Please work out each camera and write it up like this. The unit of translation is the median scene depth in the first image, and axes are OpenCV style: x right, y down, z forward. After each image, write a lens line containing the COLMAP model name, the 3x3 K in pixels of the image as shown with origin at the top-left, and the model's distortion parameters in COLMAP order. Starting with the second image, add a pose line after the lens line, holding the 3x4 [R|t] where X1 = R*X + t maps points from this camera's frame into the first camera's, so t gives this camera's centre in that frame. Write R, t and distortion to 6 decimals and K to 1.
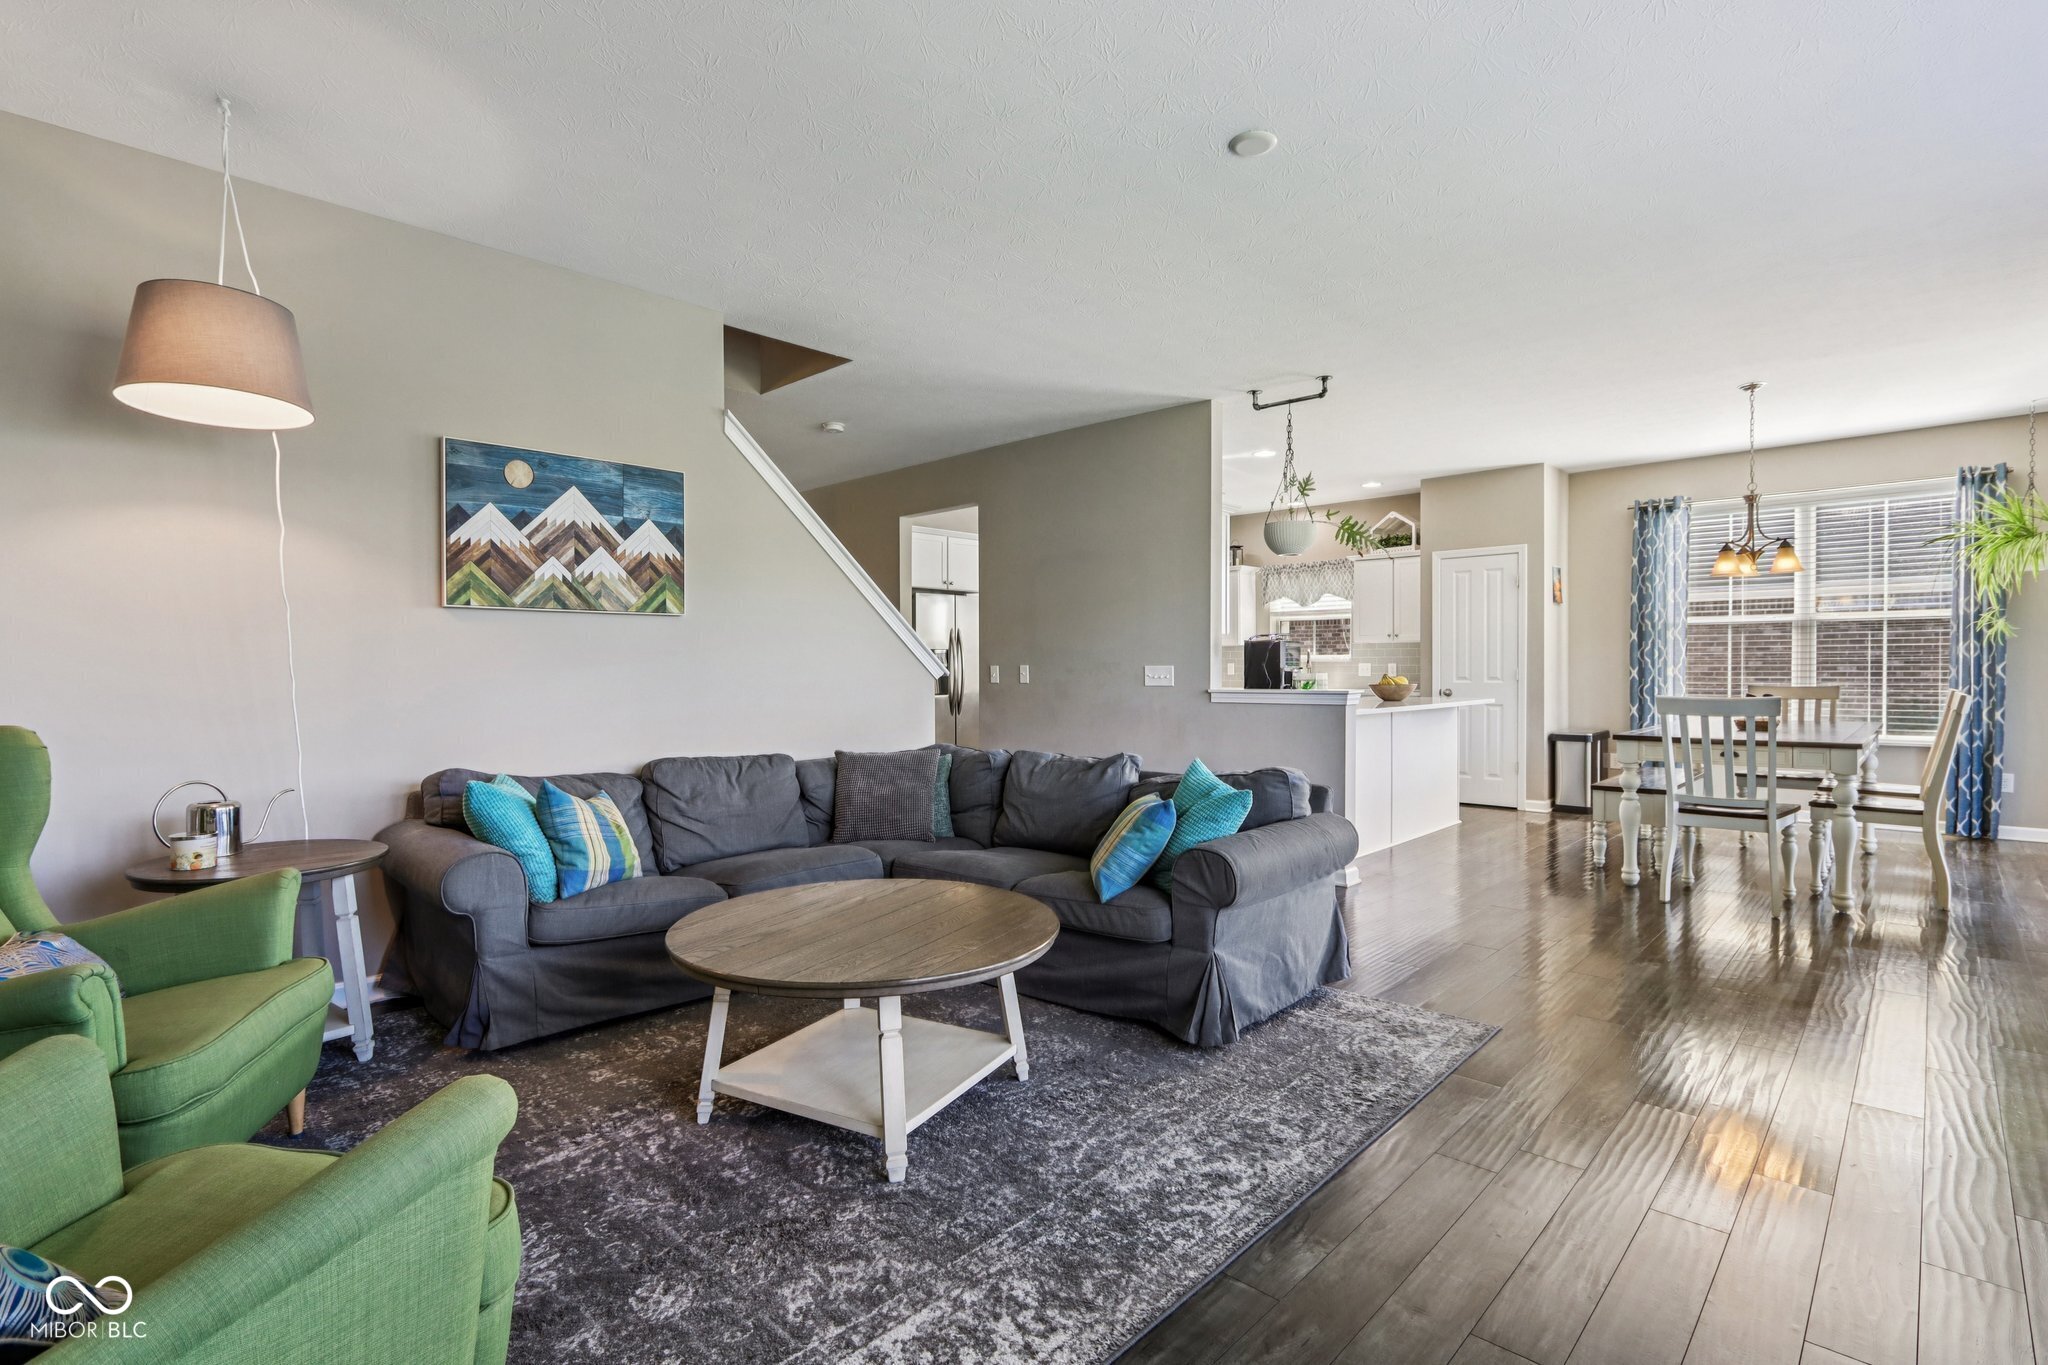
lens RADIAL K [[954.9, 0, 1029.6], [0, 954.9, 671.0], [0, 0, 1]] dist [-0.007424, -0.000157]
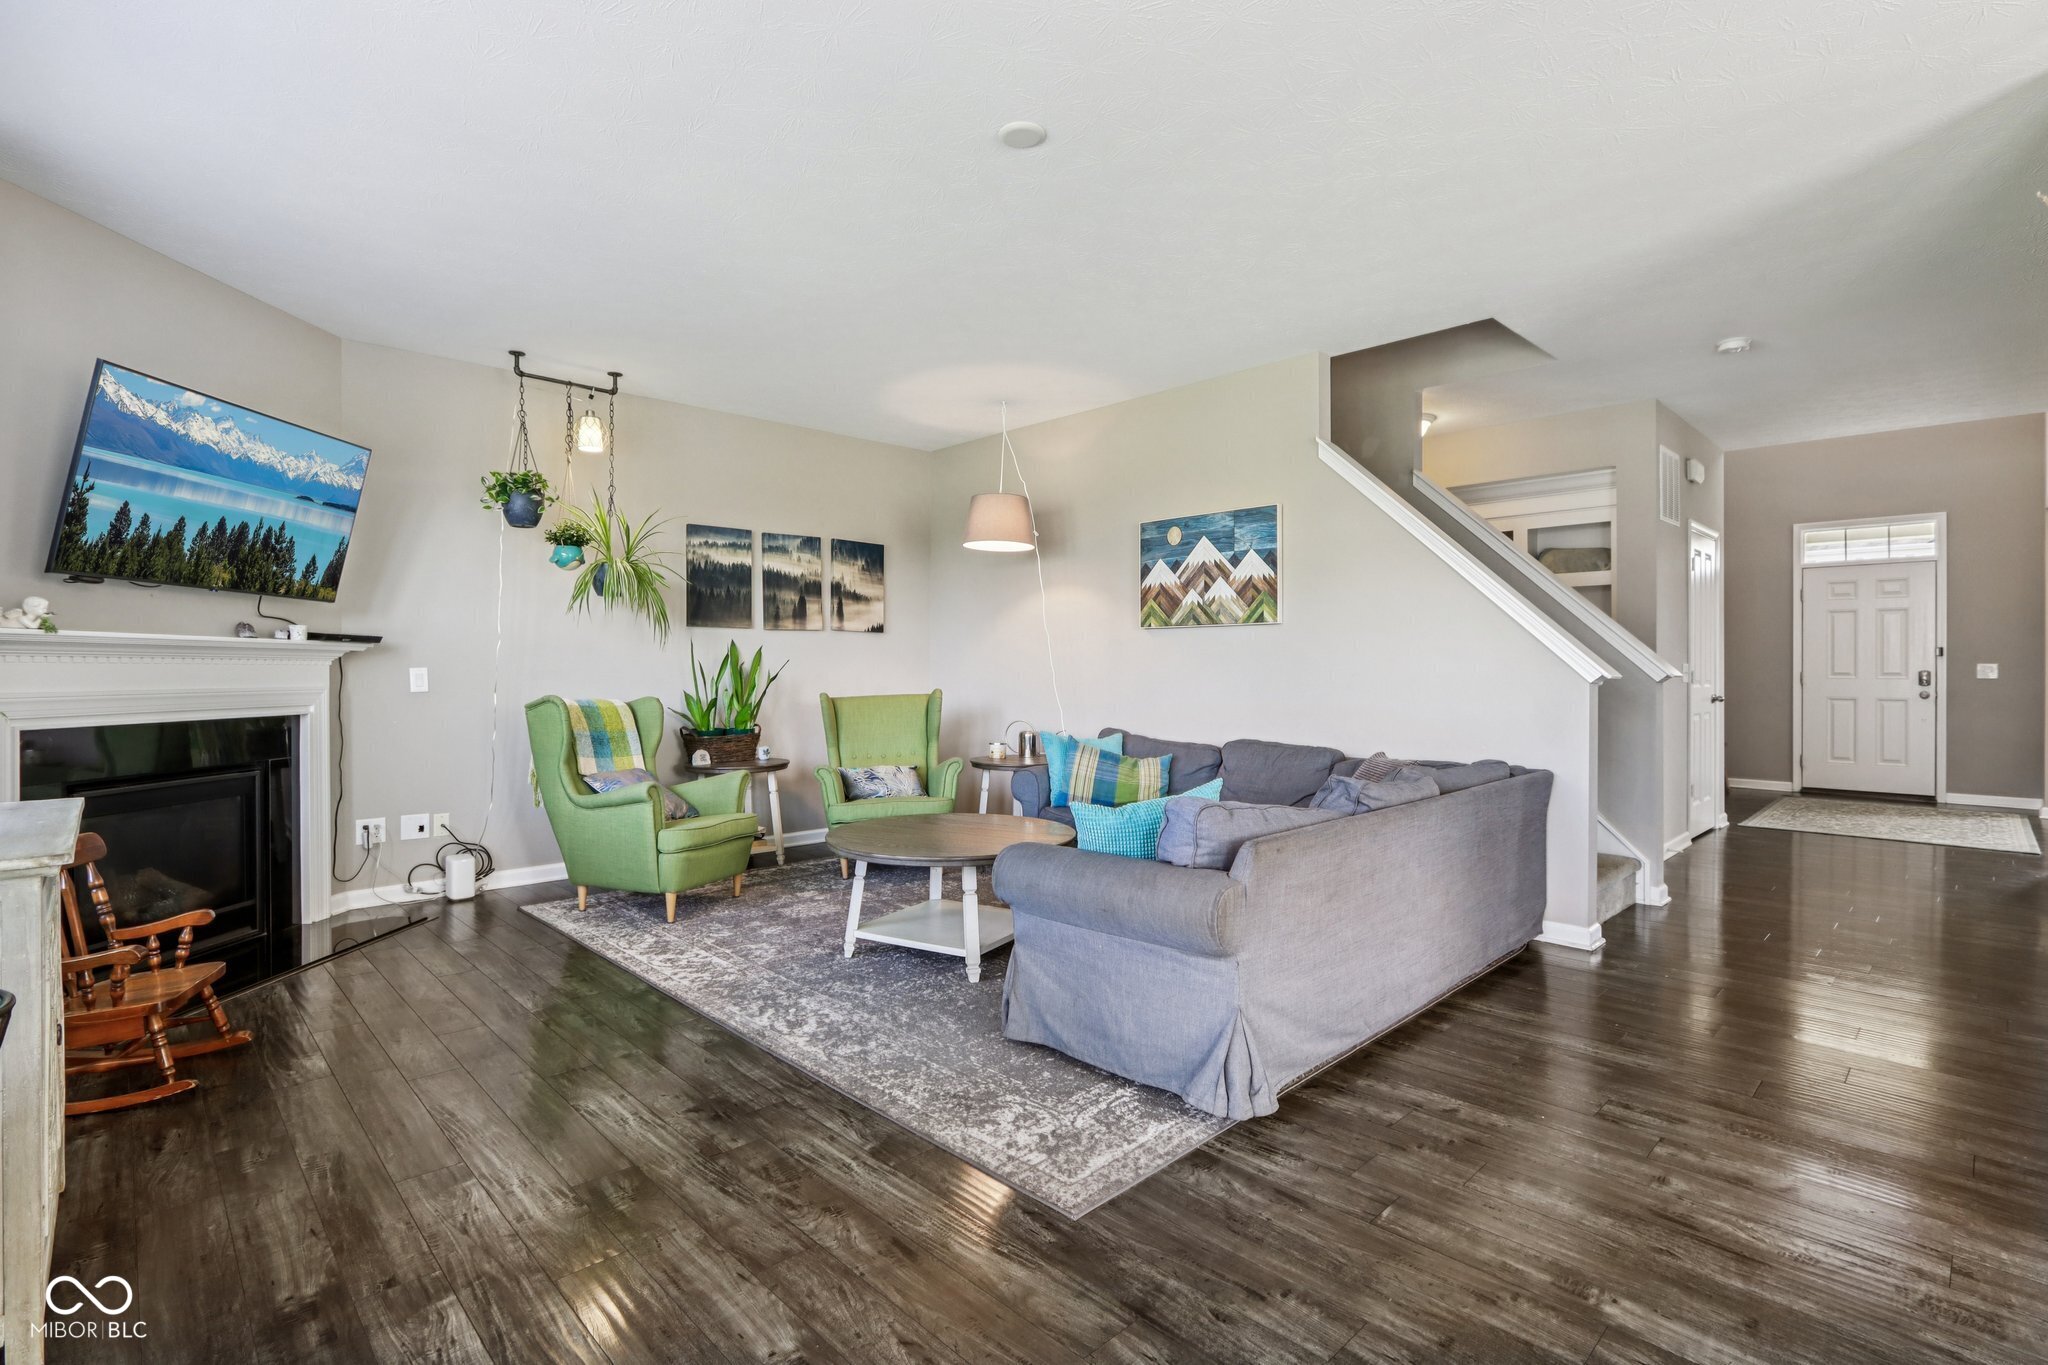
lens RADIAL K [[954.9, 0, 1029.6], [0, 954.9, 671.0], [0, 0, 1]] dist [-0.007424, -0.000157]
pose [[-0.029952, 0.011185, -0.999489, 0.863759], [-0.002002, 0.999935, 0.011250, -0.011380], [0.999549, 0.002338, -0.029927, 0.738182]]
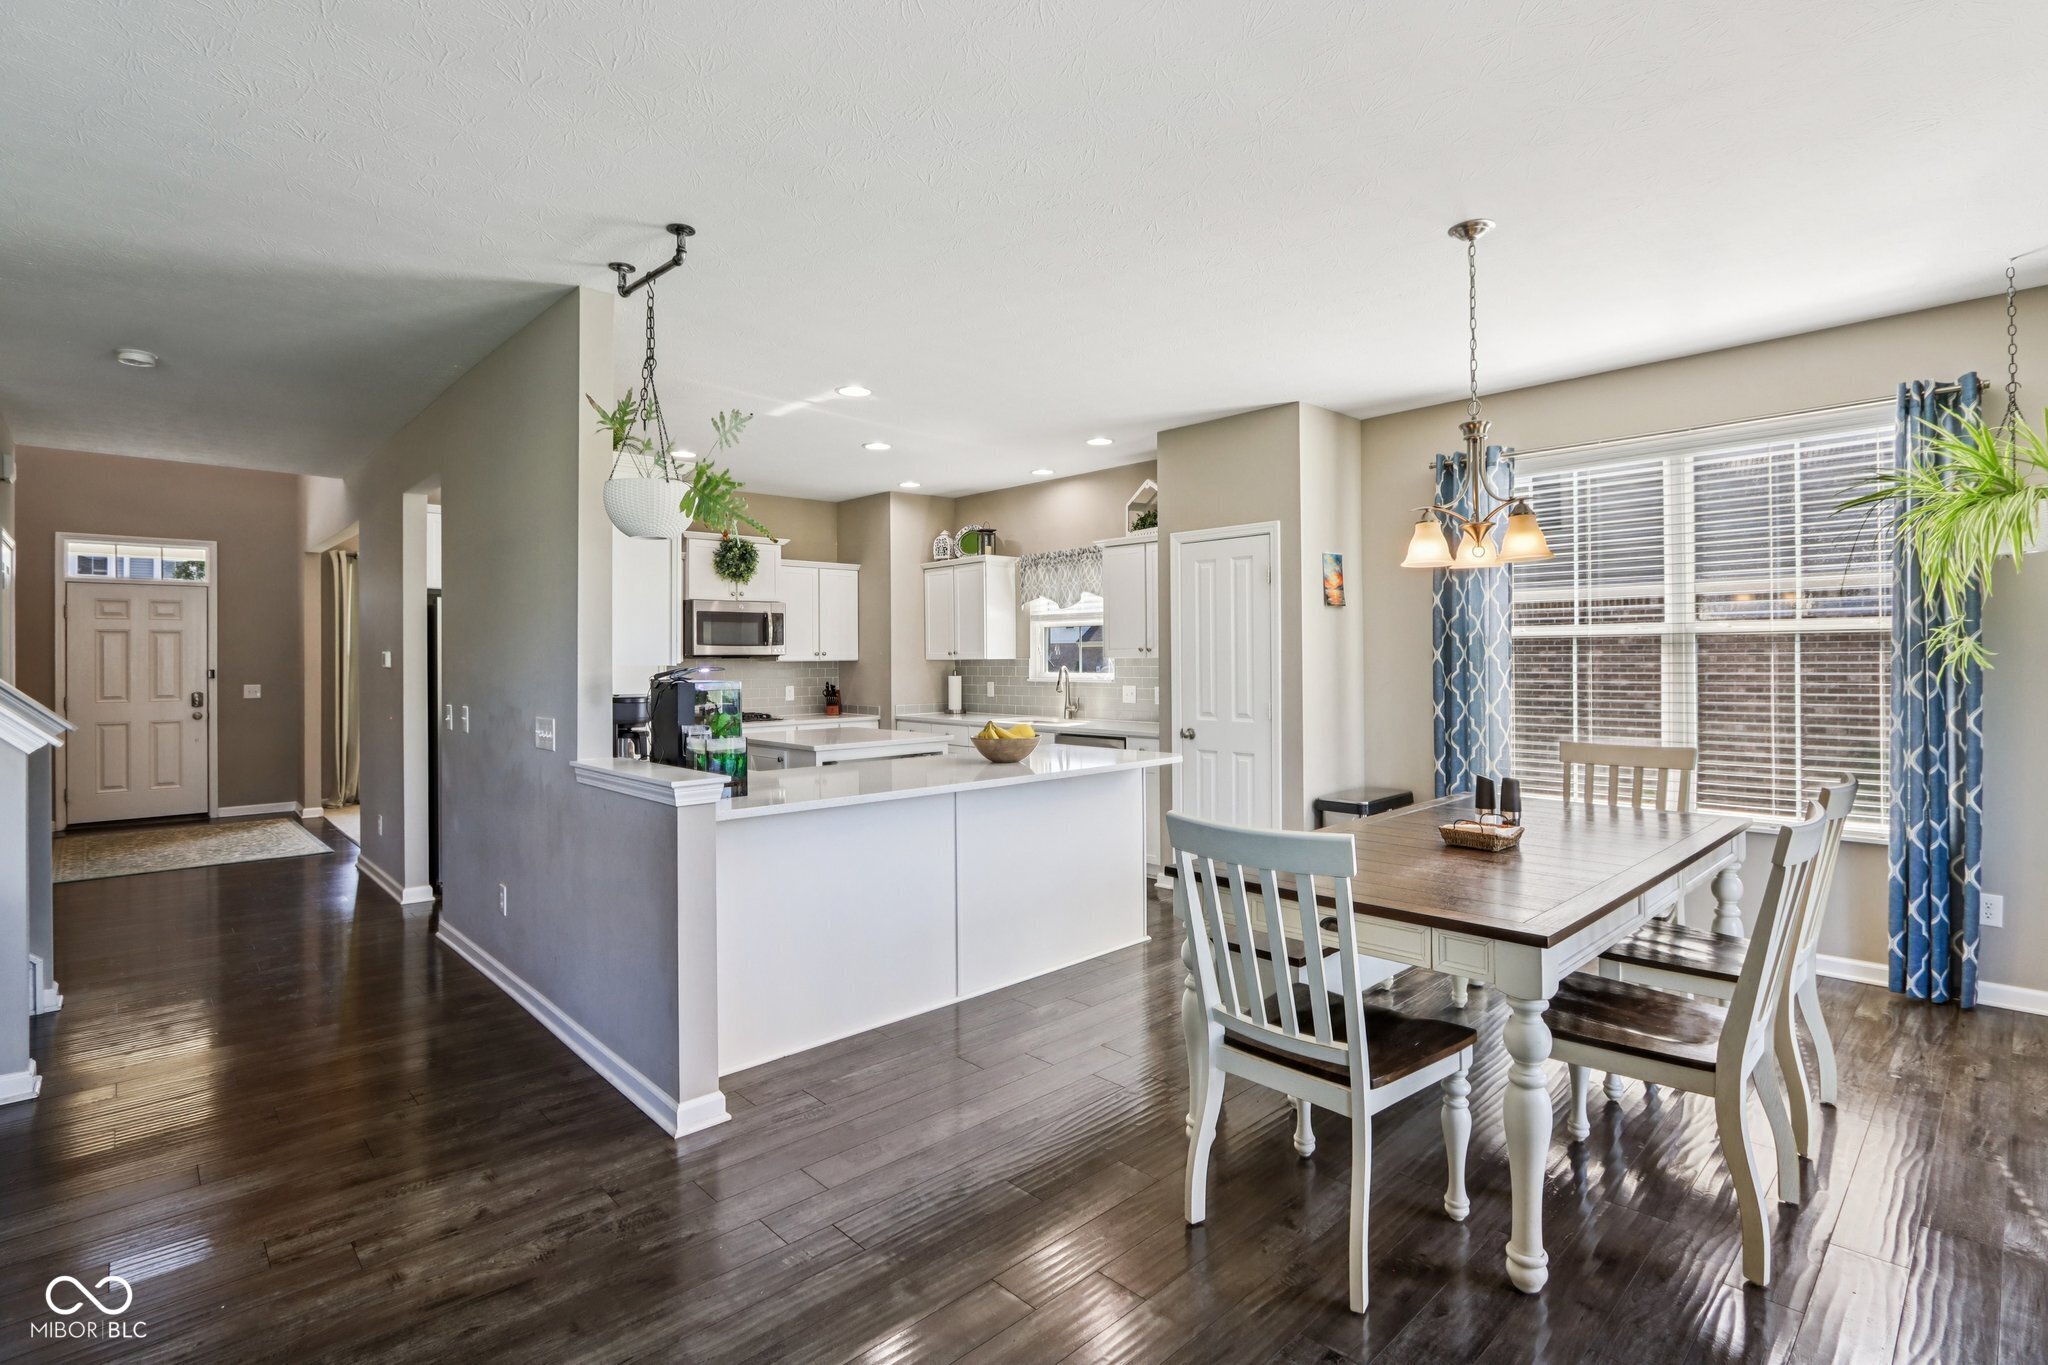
lens RADIAL K [[960.6, 0, 1027.1], [0, 960.6, 645.3], [0, 0, 1]] dist [-0.000925, -0.008784]
pose [[0.998526, -0.004363, -0.054104, 0.702478], [0.003467, 0.999855, -0.016645, -0.061267], [0.054169, 0.016432, 0.998397, 0.563013]]
